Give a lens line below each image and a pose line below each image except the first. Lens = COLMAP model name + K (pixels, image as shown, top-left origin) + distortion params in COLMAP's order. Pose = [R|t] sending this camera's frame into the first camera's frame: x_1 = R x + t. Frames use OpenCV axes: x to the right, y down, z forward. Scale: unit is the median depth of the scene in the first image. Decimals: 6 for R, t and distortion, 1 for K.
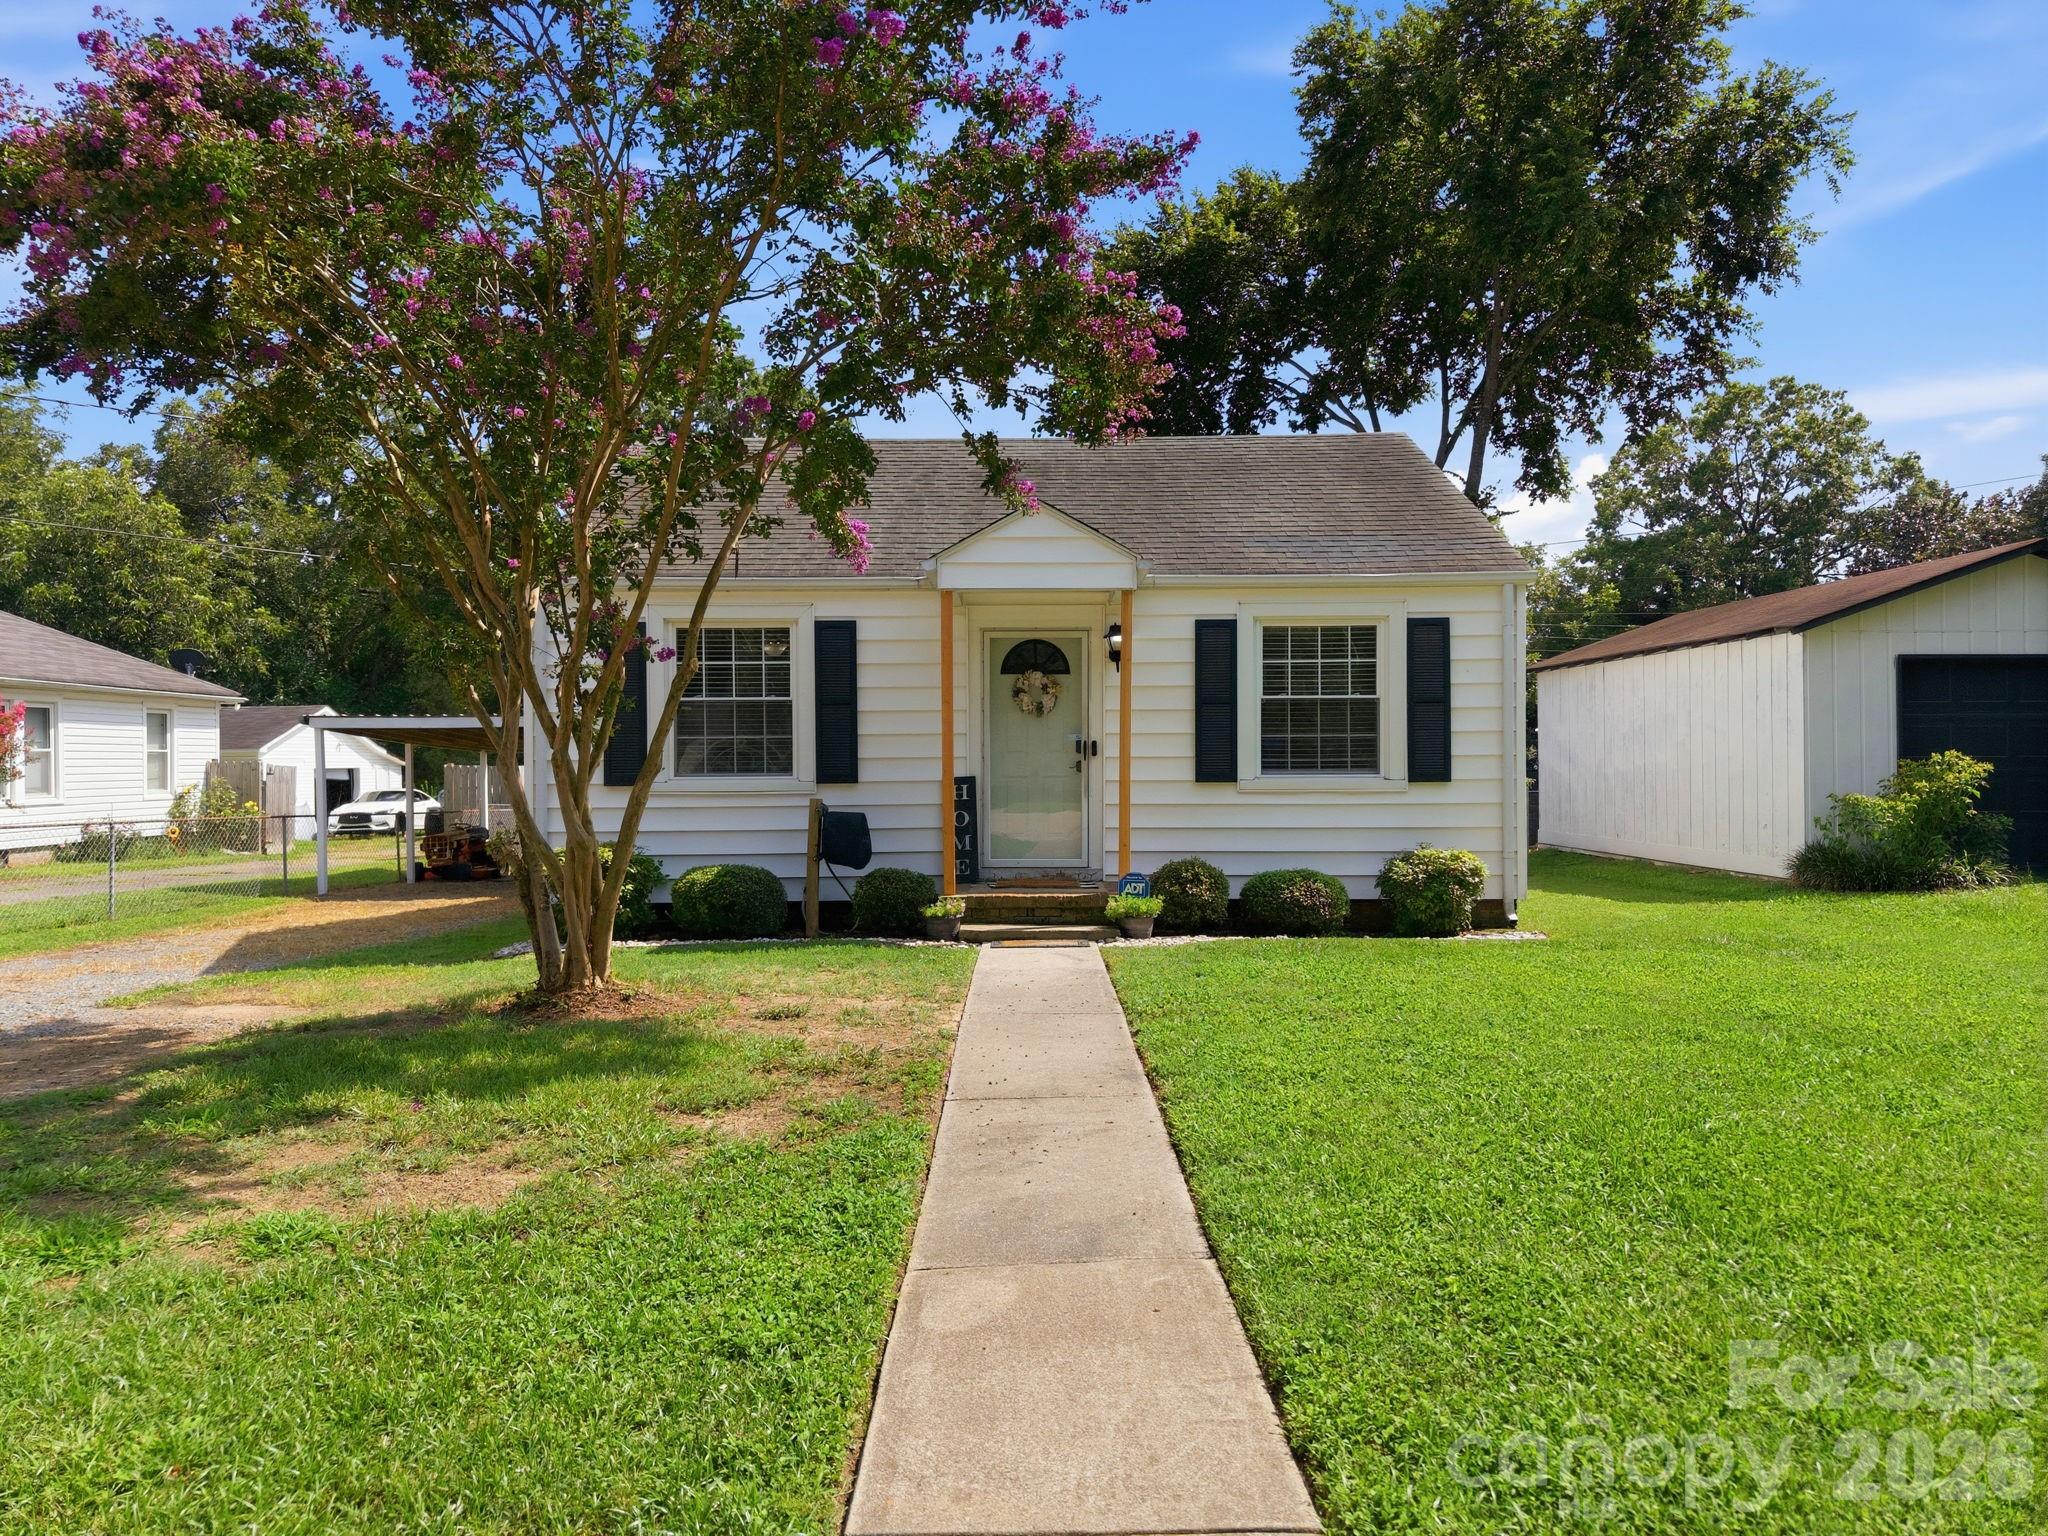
lens RADIAL K [[1367.1, 0, 1026.2], [0, 1367.1, 762.0], [0, 0, 1]] dist [0.004771, -0.003516]
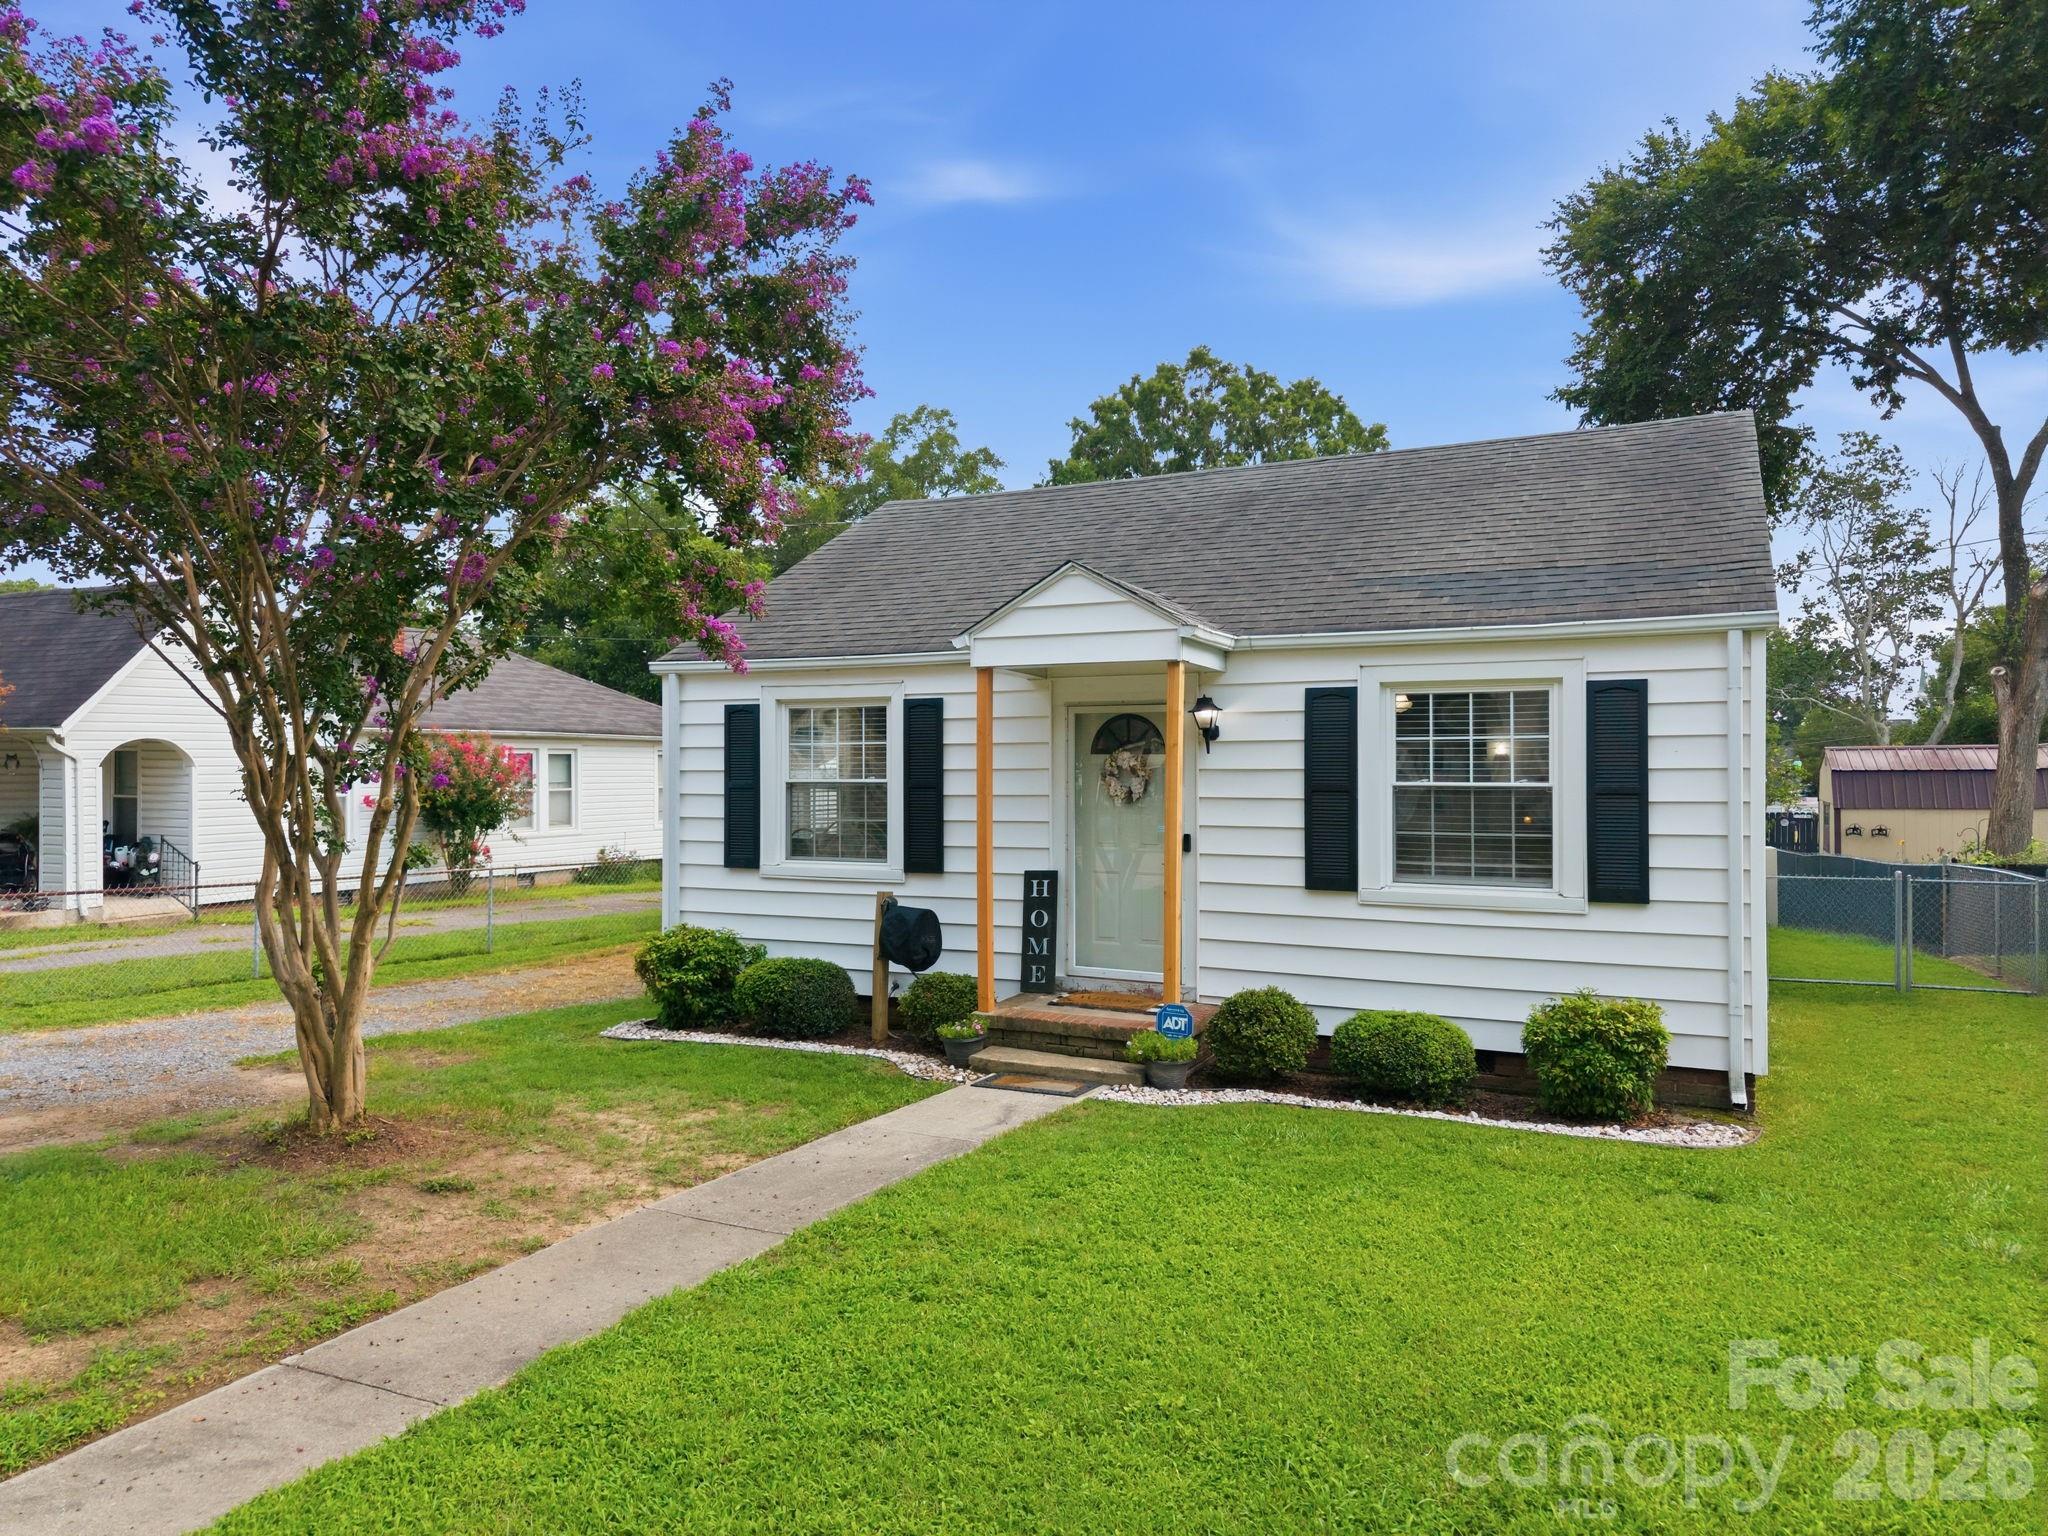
lens RADIAL K [[1376.6, 0, 1027.1], [0, 1376.6, 770.1], [0, 0, 1]] dist [-0.010159, -0.002425]
pose [[0.897468, 0.003134, -0.441069, 0.333478], [-0.002786, 0.999995, 0.001437, -0.055942], [0.441071, -0.000060, 0.897472, 0.198437]]
